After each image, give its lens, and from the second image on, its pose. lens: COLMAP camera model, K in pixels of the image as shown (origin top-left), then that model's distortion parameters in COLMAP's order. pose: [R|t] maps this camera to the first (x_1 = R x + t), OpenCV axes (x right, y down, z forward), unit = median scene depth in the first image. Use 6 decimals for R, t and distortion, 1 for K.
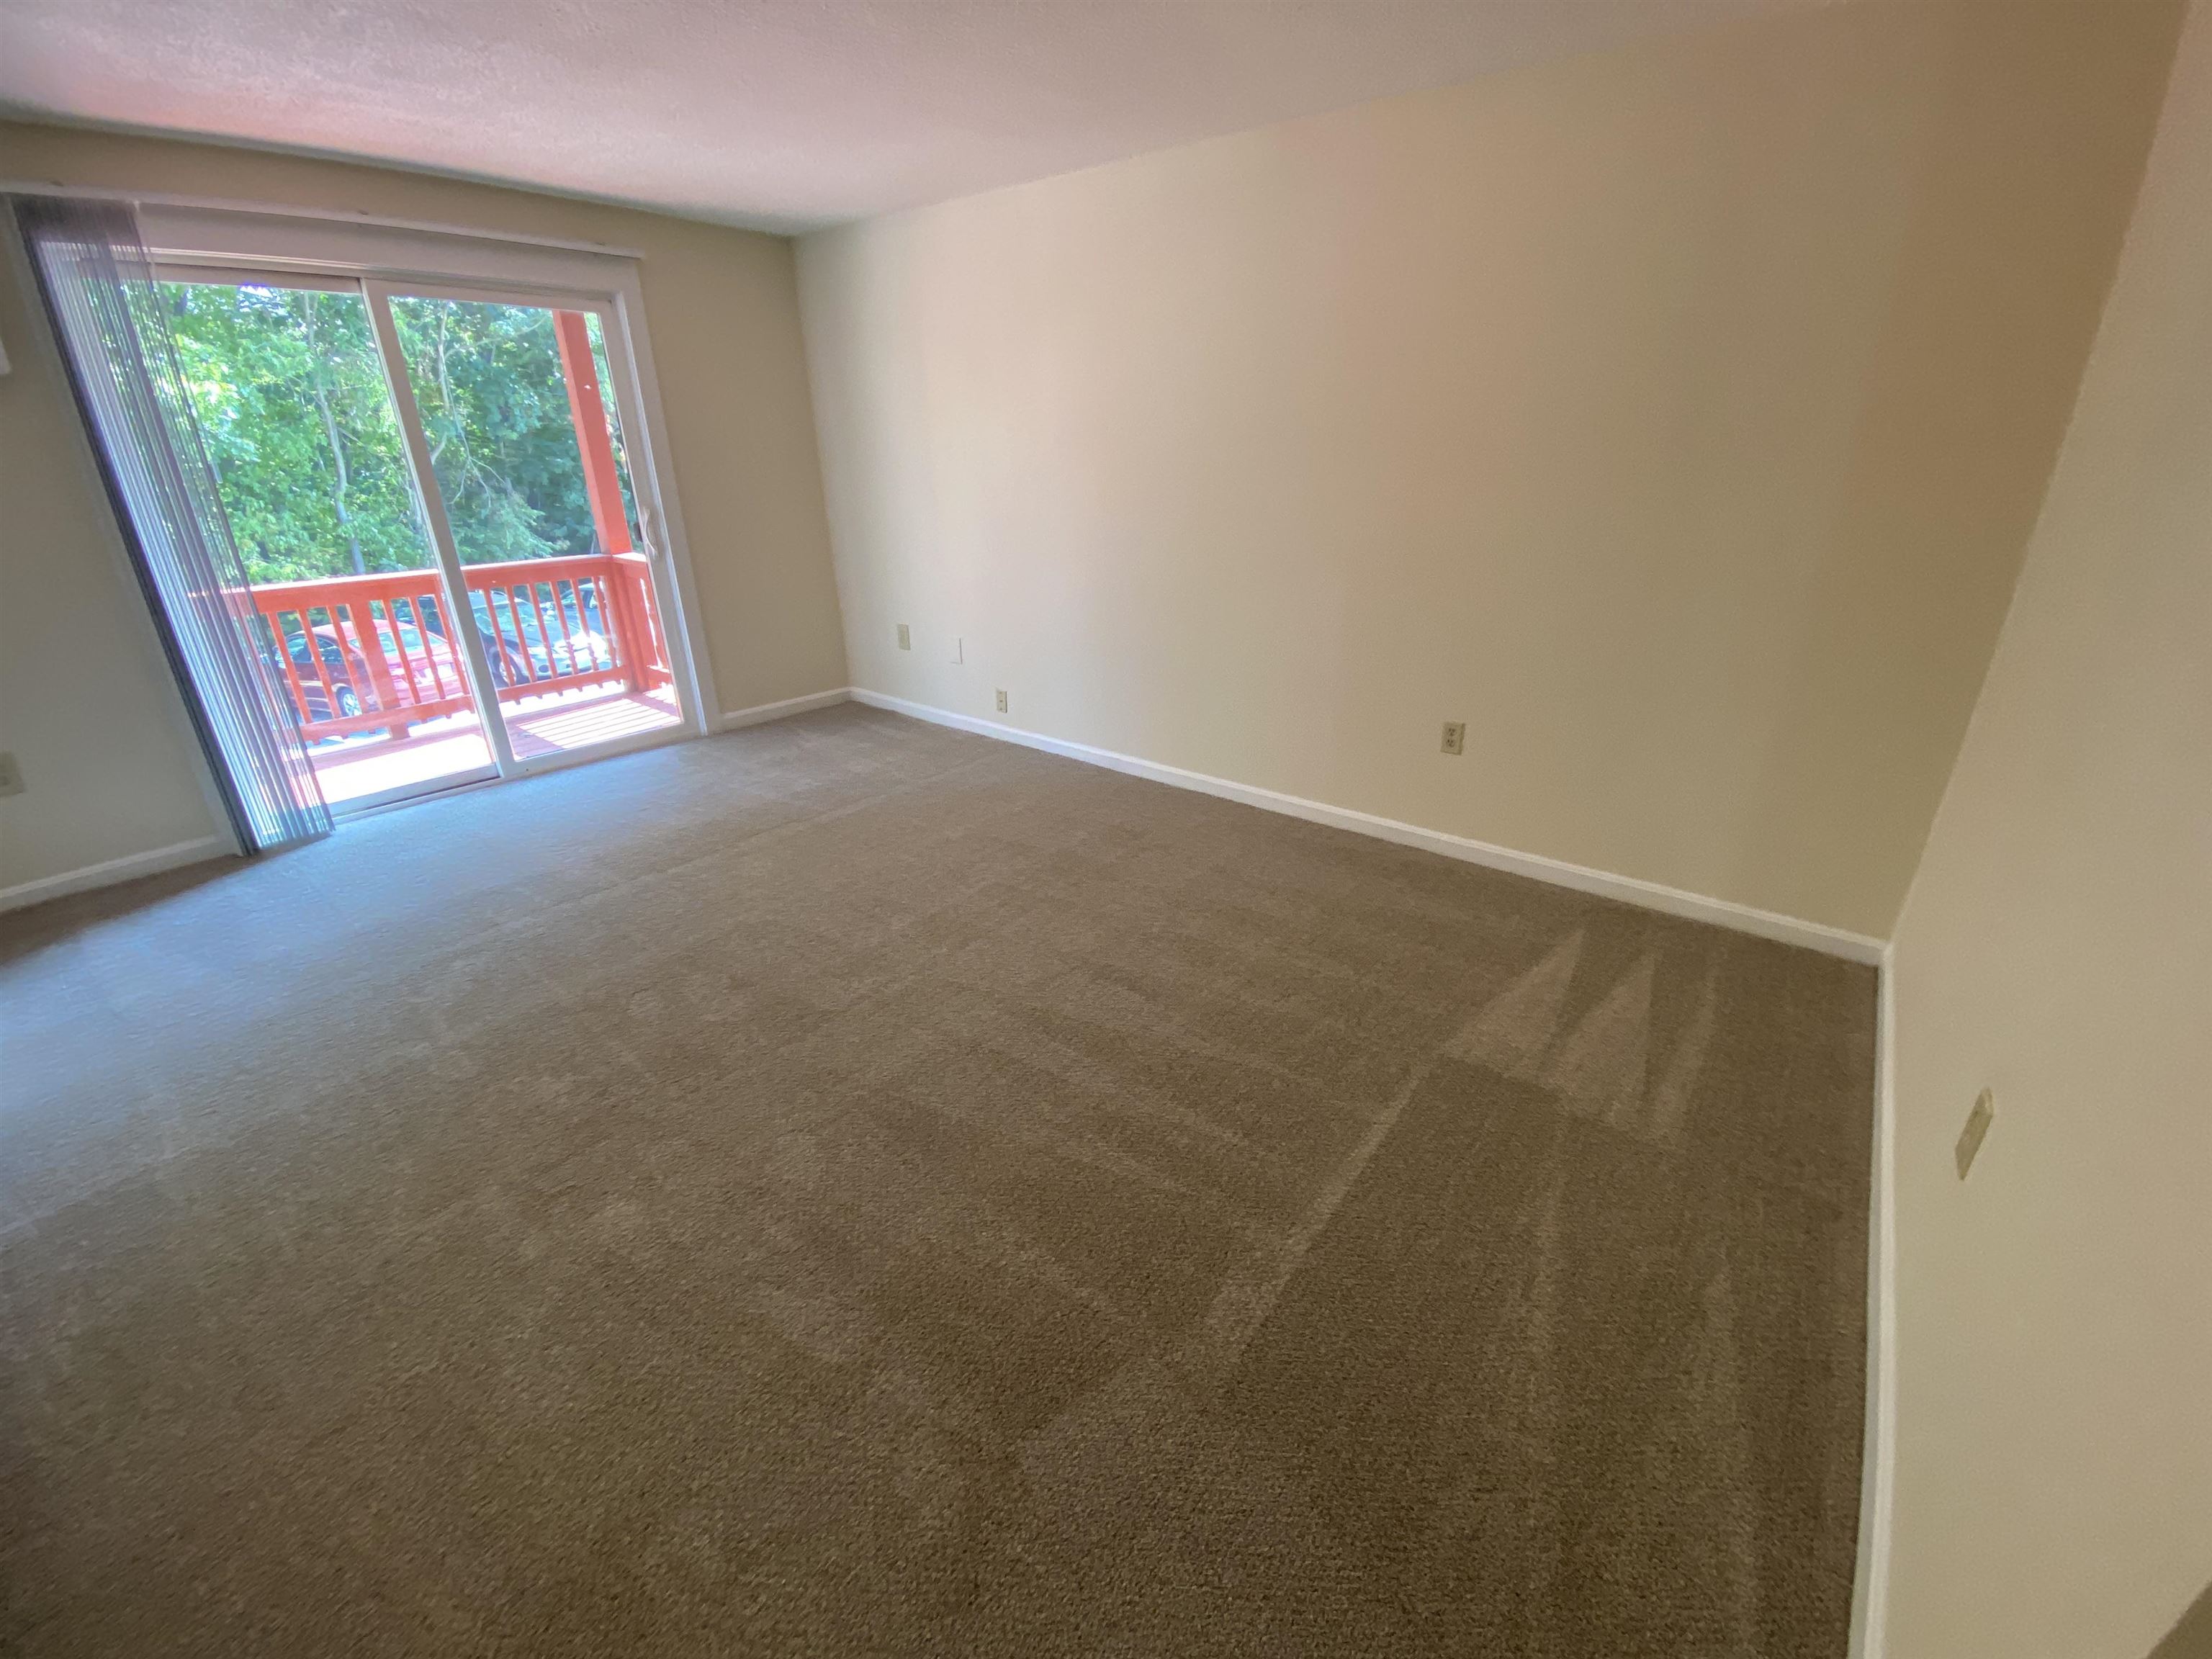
lens RADIAL K [[896.8, 0, 1104.1], [0, 896.8, 822.2], [0, 0, 1]] dist [0.024277, -0.020470]
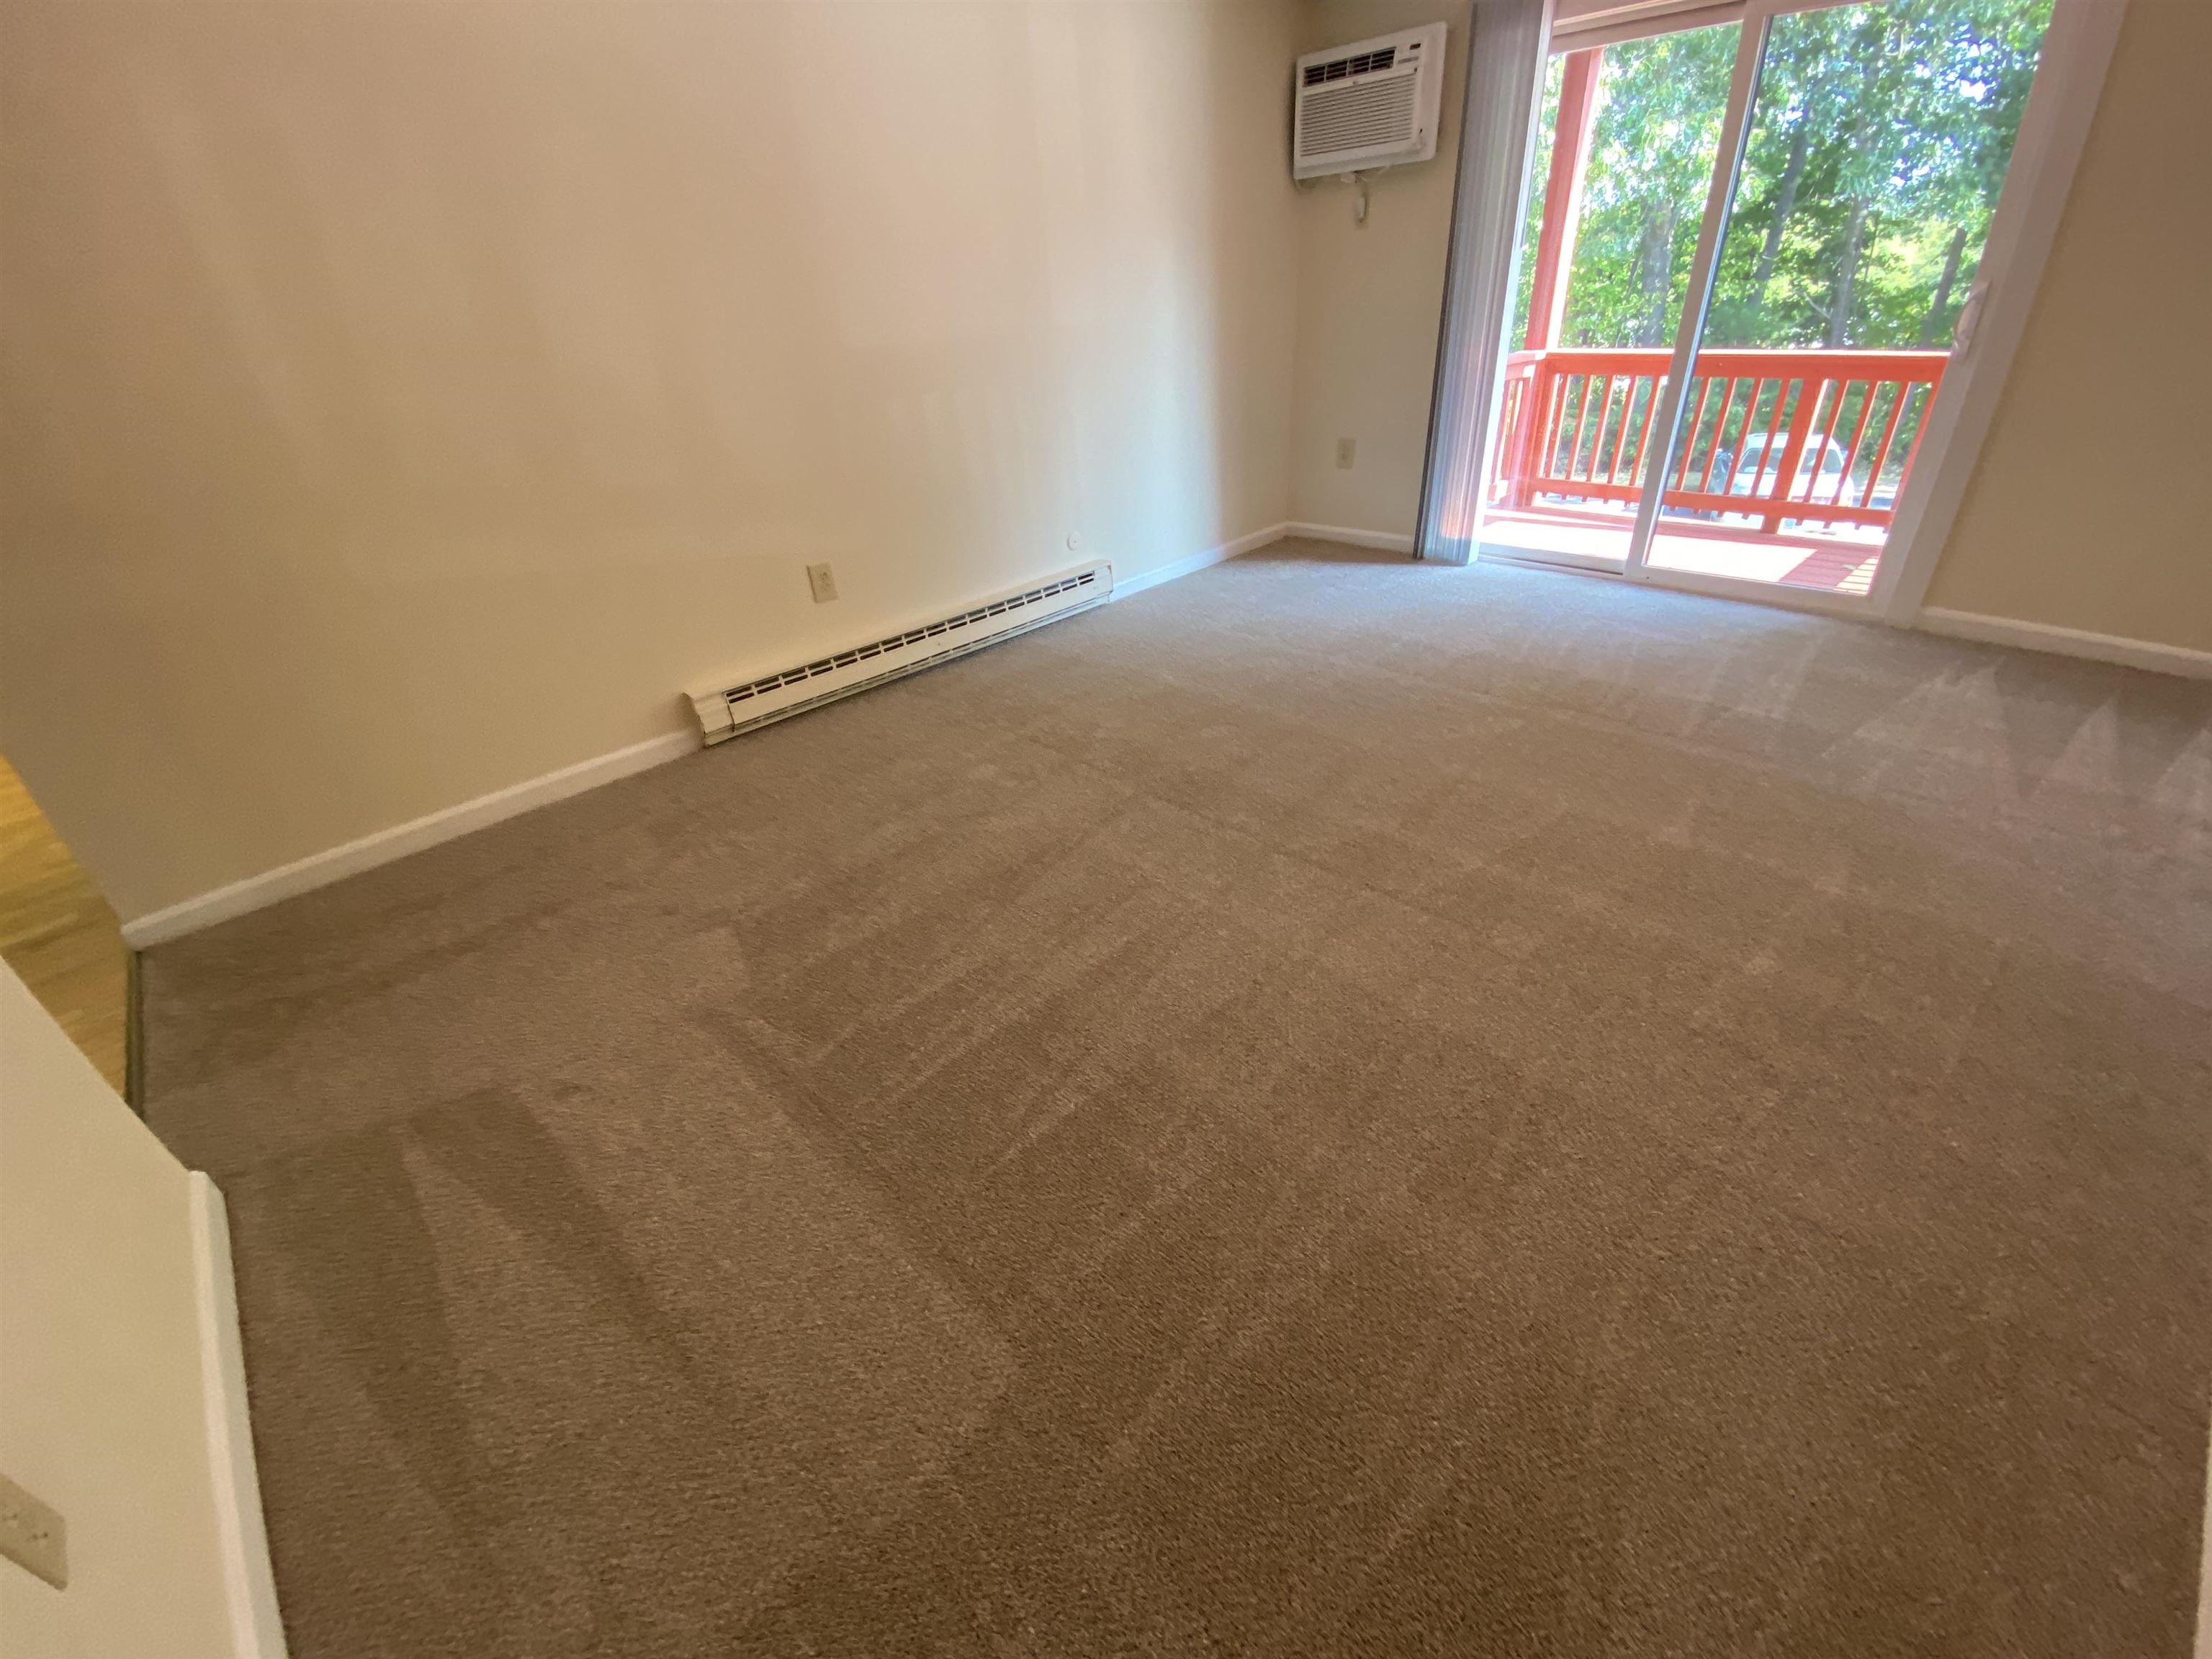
lens RADIAL K [[896.8, 0, 1104.1], [0, 896.8, 822.2], [0, 0, 1]] dist [0.024277, -0.020470]
pose [[-0.088885, 0.536993, -0.838891, 0.327703], [-0.323125, 0.781129, 0.534255, -0.164901], [0.942173, 0.318554, 0.104086, 0.398994]]
